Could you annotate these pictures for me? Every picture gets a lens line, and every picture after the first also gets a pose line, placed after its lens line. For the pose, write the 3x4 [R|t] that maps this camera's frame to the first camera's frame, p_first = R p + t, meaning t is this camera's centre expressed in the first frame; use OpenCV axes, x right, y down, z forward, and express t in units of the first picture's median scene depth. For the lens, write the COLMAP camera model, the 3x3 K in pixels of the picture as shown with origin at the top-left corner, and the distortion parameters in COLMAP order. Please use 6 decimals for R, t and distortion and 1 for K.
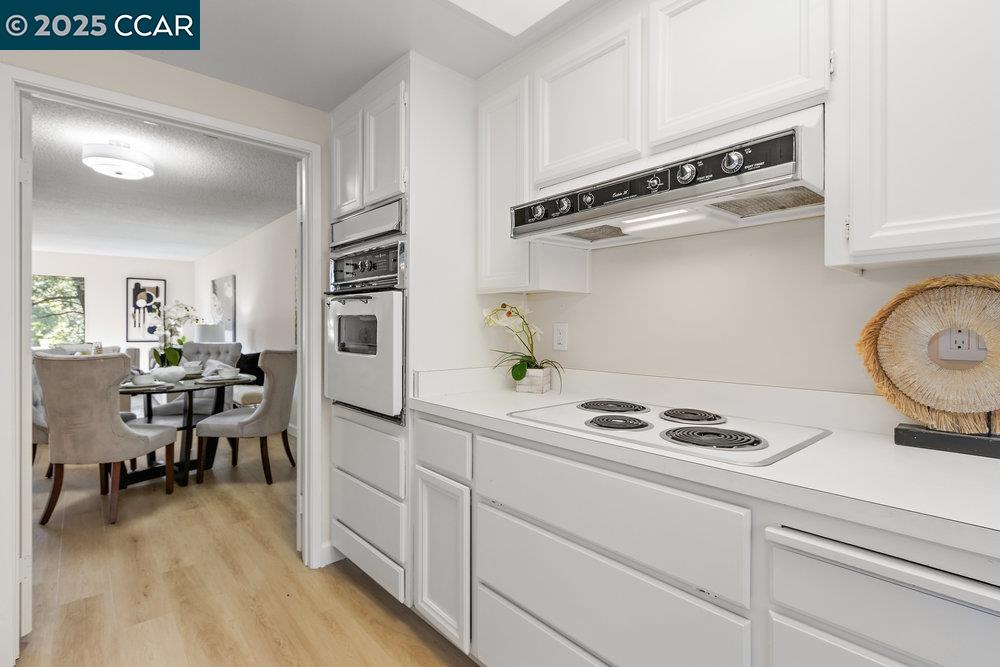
lens RADIAL K [[481.4, 0, 500.2], [0, 481.4, 327.4], [0, 0, 1]] dist [0.010224, 0.000000]
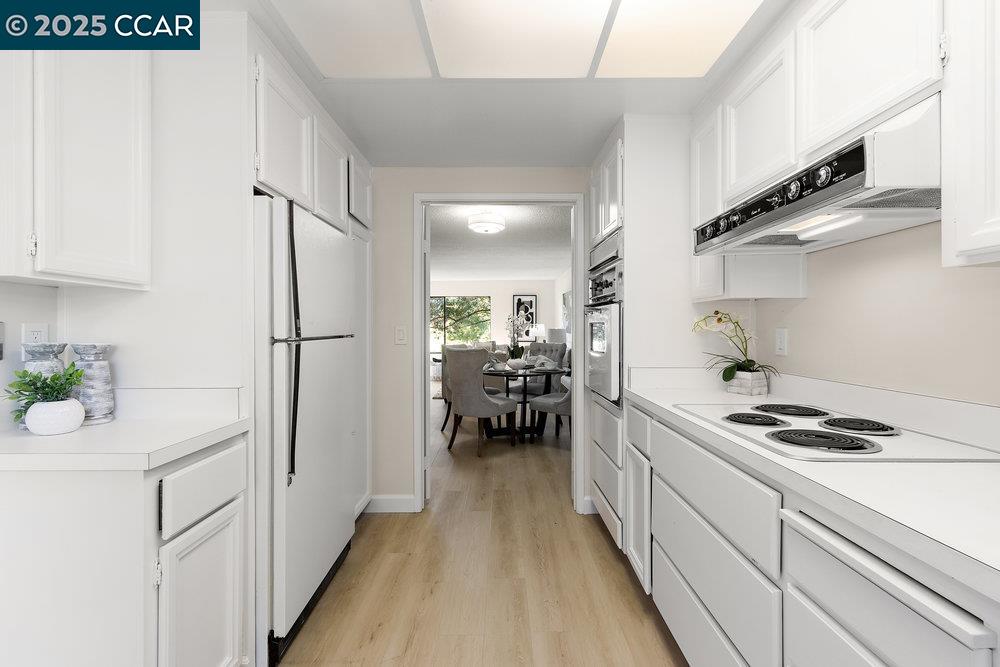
lens RADIAL K [[466.8, 0, 492.4], [0, 466.8, 331.1], [0, 0, 1]] dist [0.001904, 0.000105]
pose [[0.740970, 0.001594, -0.671536, 0.231378], [-0.001181, 0.999999, 0.001070, -0.002261], [0.671537, 0.000001, 0.740971, -0.084730]]
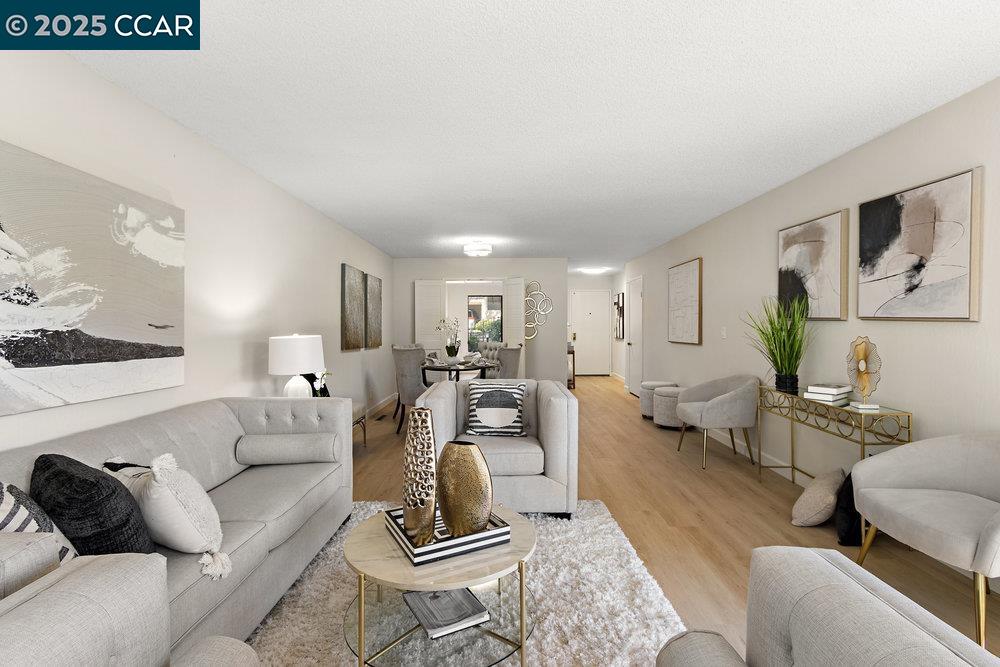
lens RADIAL K [[463.1, 0, 495.3], [0, 463.1, 329.7], [0, 0, 1]] dist [0.003408, -0.005348]
pose [[-0.744664, -0.008060, 0.667391, -2.225130], [0.002589, 0.999885, 0.014964, -0.041444], [-0.667435, 0.012871, -0.744557, 2.504026]]
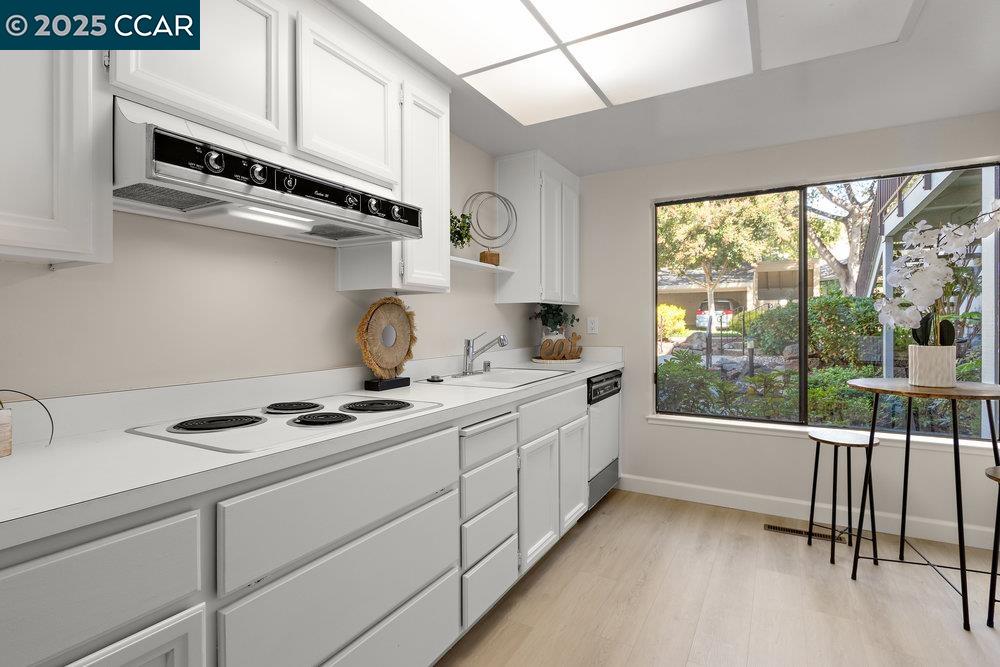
lens RADIAL K [[493.4, 0, 500.0], [0, 493.4, 333.5], [0, 0, 1]] dist [-0.001127, -0.009760]
pose [[-0.327177, -0.016490, 0.944819, -0.384442], [0.007690, 0.999768, 0.020112, -0.000560], [-0.944932, 0.013845, -0.326974, 0.440602]]
